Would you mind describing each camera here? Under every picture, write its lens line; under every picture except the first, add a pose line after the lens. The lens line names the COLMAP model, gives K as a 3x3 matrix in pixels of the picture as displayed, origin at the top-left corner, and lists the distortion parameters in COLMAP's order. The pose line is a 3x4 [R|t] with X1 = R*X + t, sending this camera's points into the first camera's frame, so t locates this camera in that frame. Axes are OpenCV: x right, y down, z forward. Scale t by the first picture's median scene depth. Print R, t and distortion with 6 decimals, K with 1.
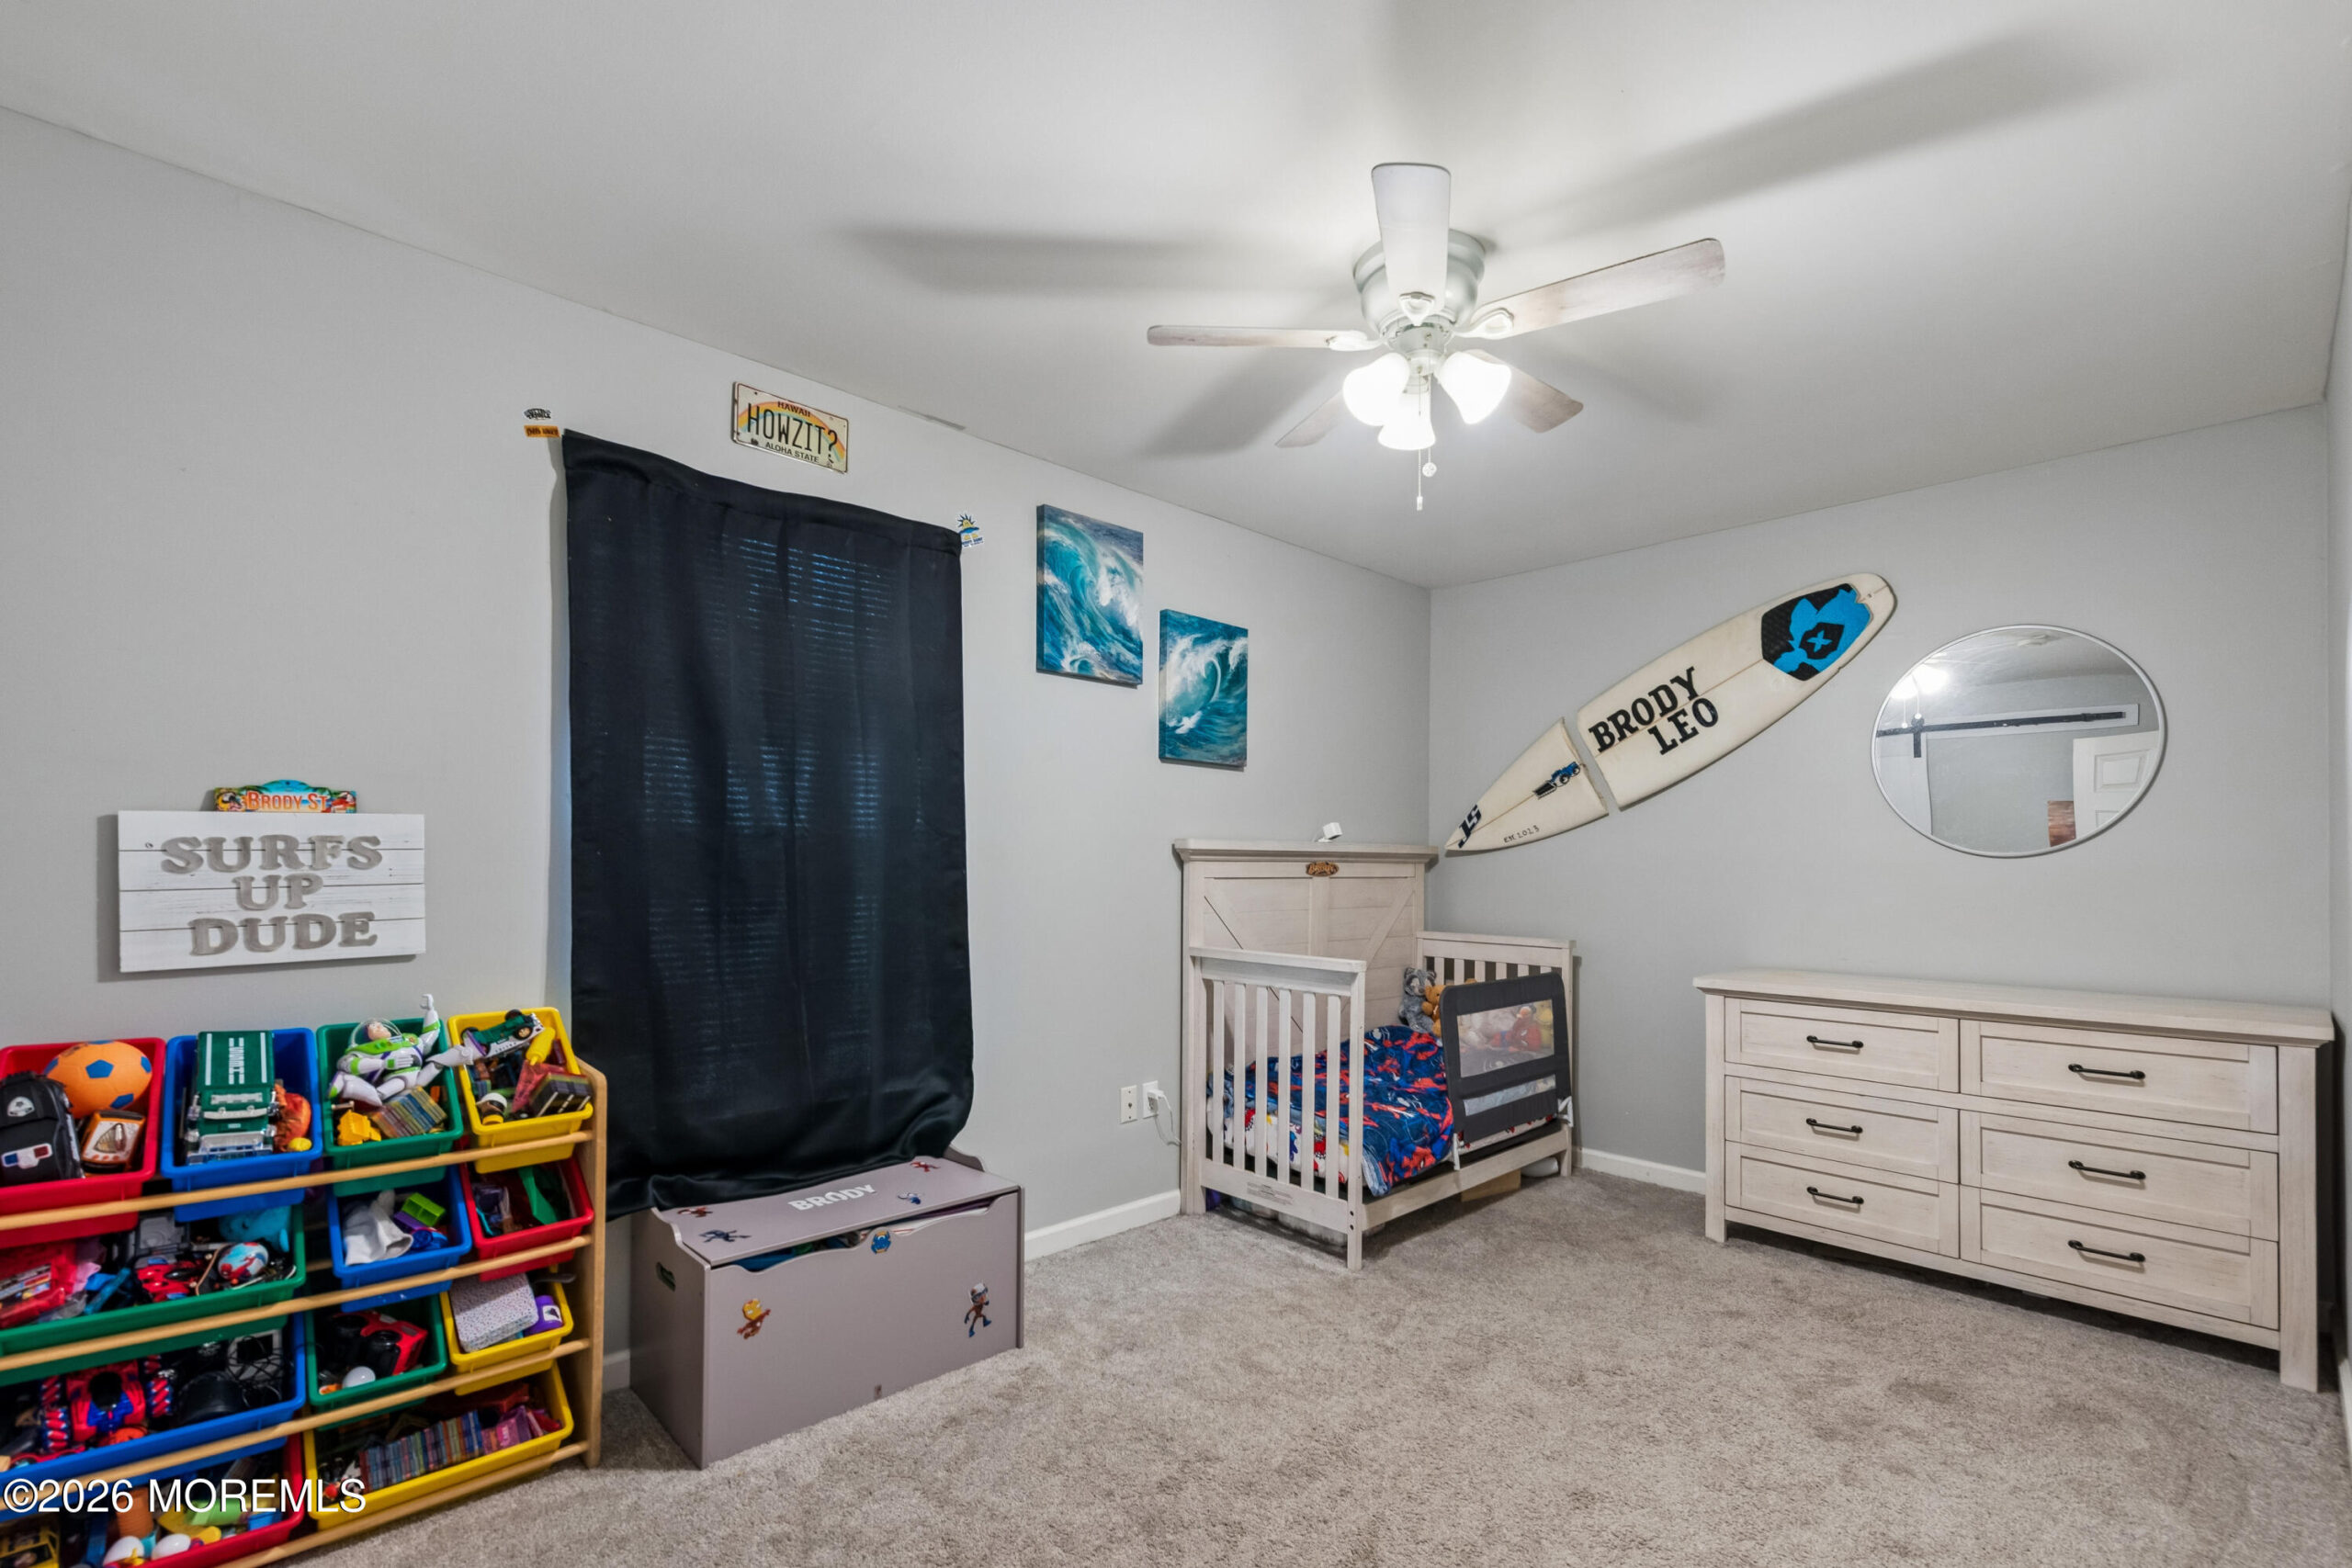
lens RADIAL K [[1024.7, 0, 1161.5], [0, 1024.7, 851.5], [0, 0, 1]] dist [0.000081, -0.000157]
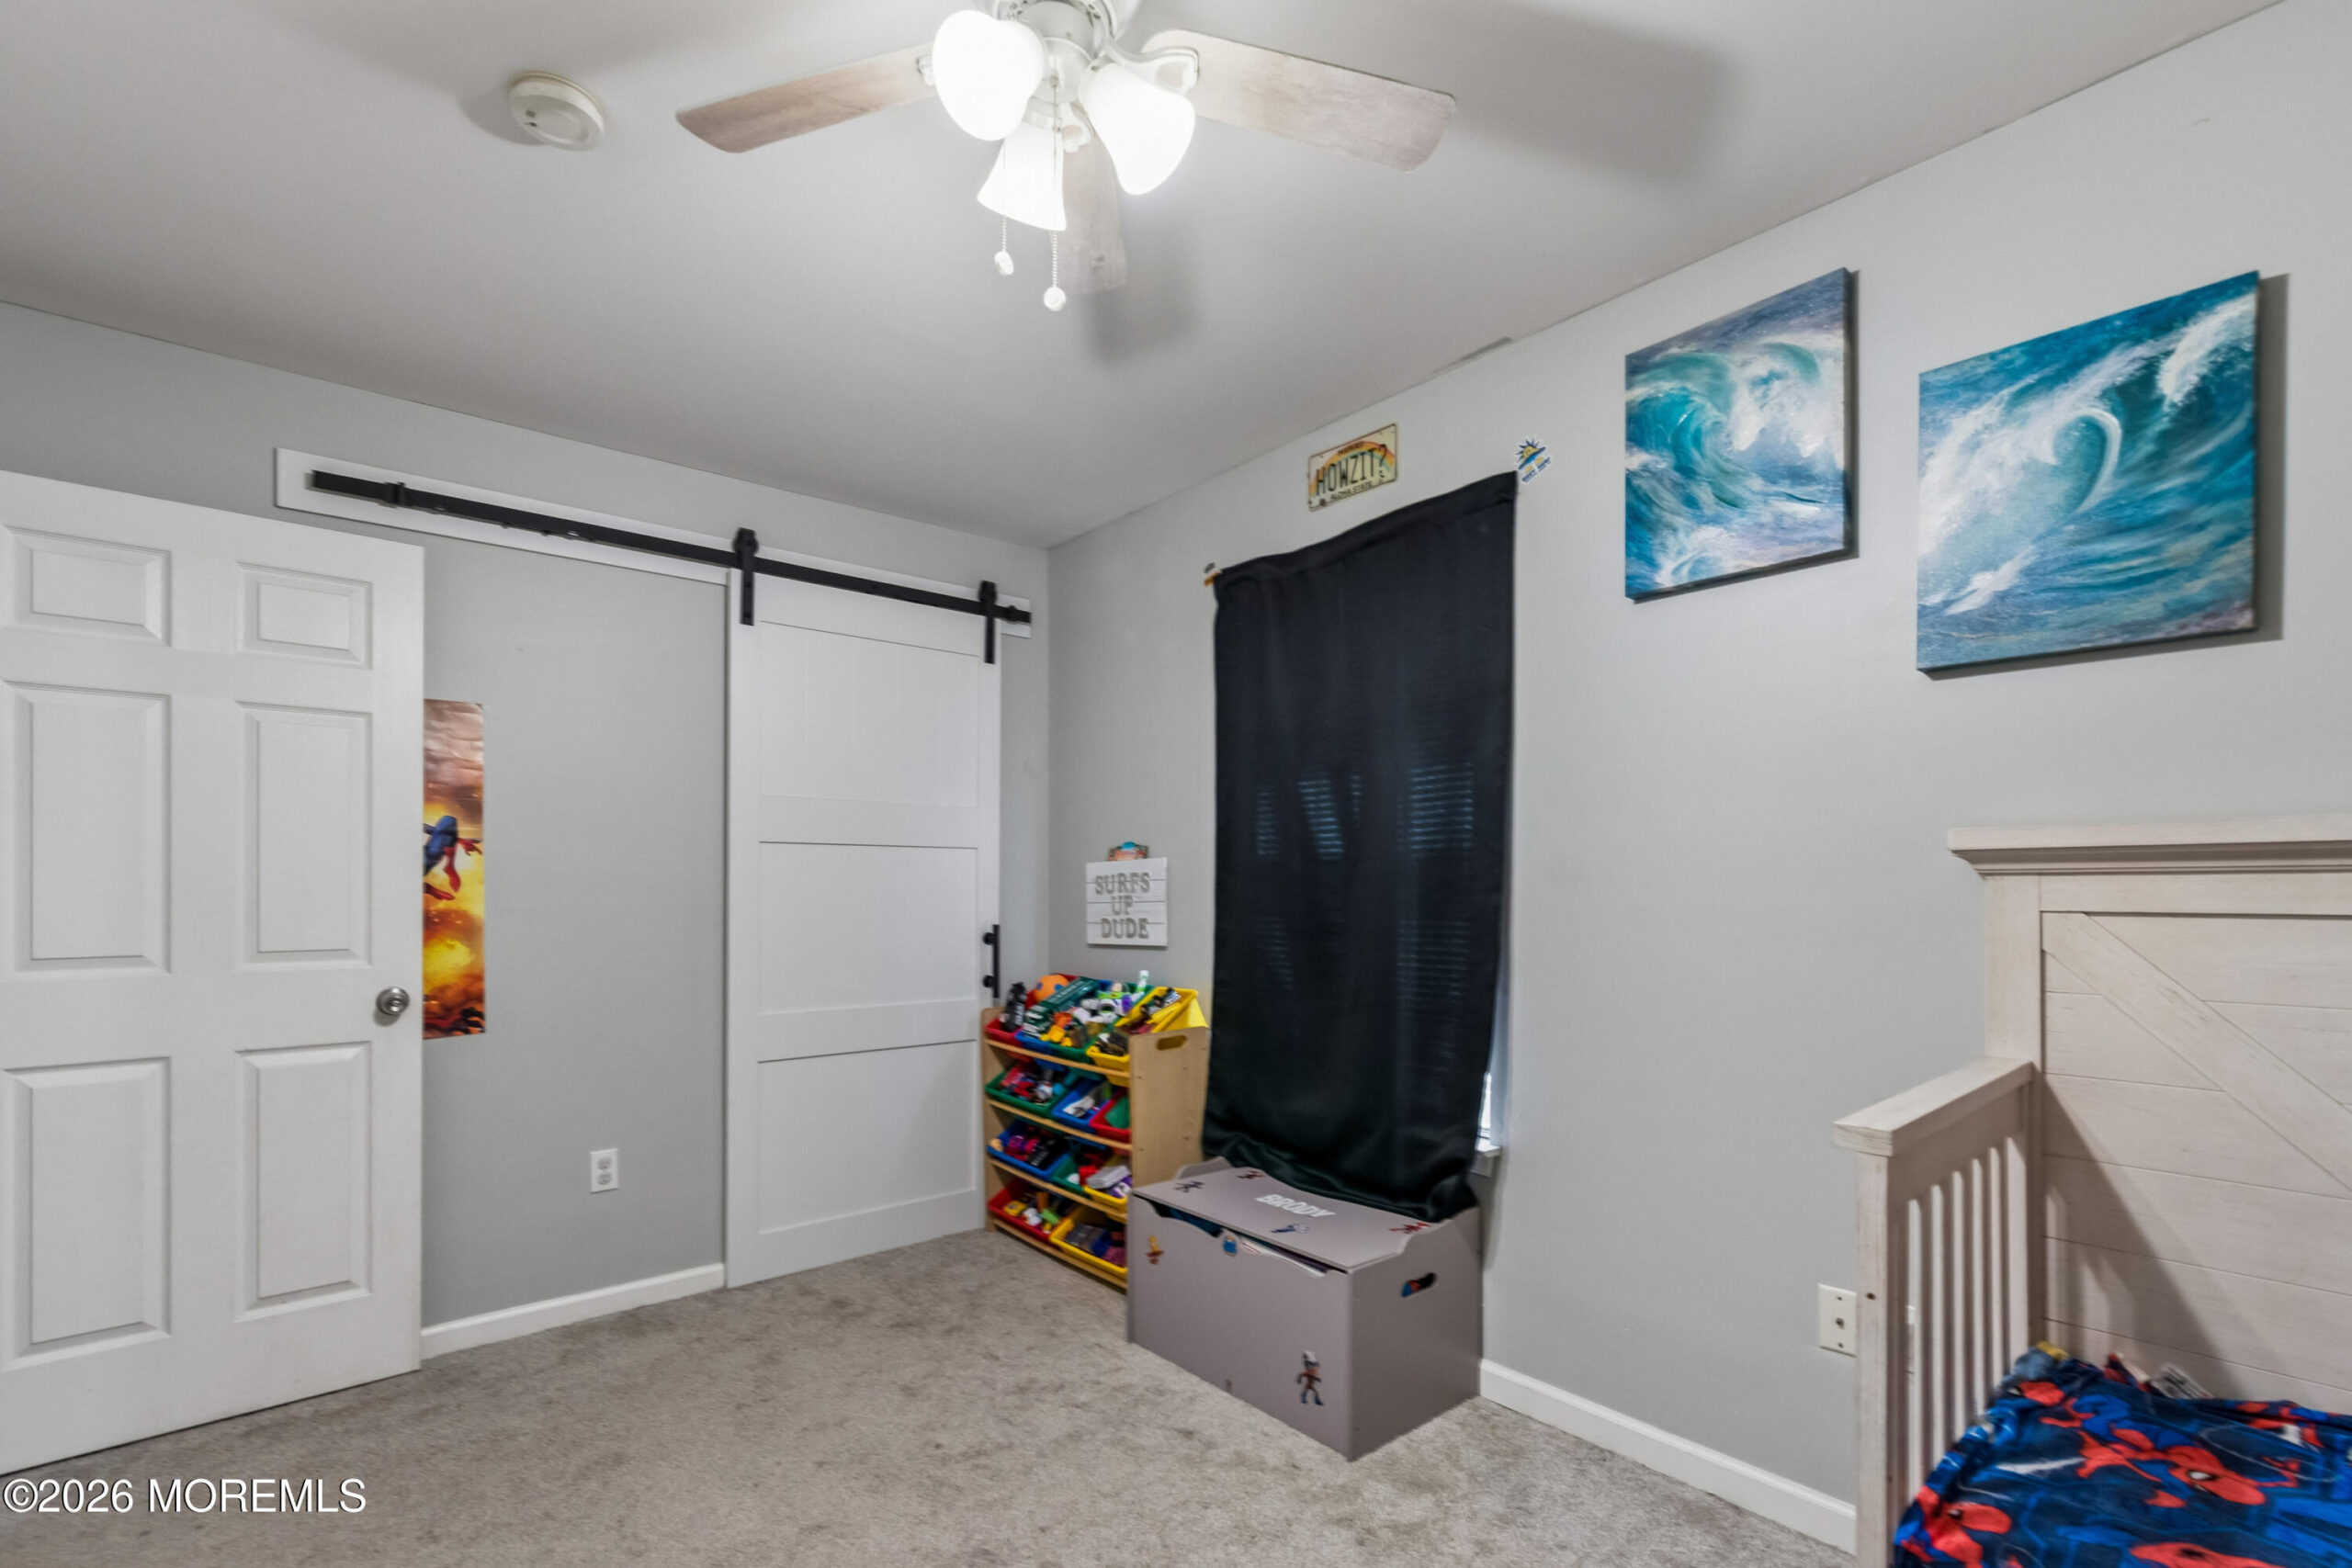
lens RADIAL K [[1036.0, 0, 1181.6], [0, 1036.0, 880.4], [0, 0, 1]] dist [0.000338, -0.000023]
pose [[-0.038135, -0.010561, -0.999217, 0.674603], [0.017665, 0.999781, -0.011241, 0.013406], [0.999116, -0.018079, -0.037940, 0.842617]]
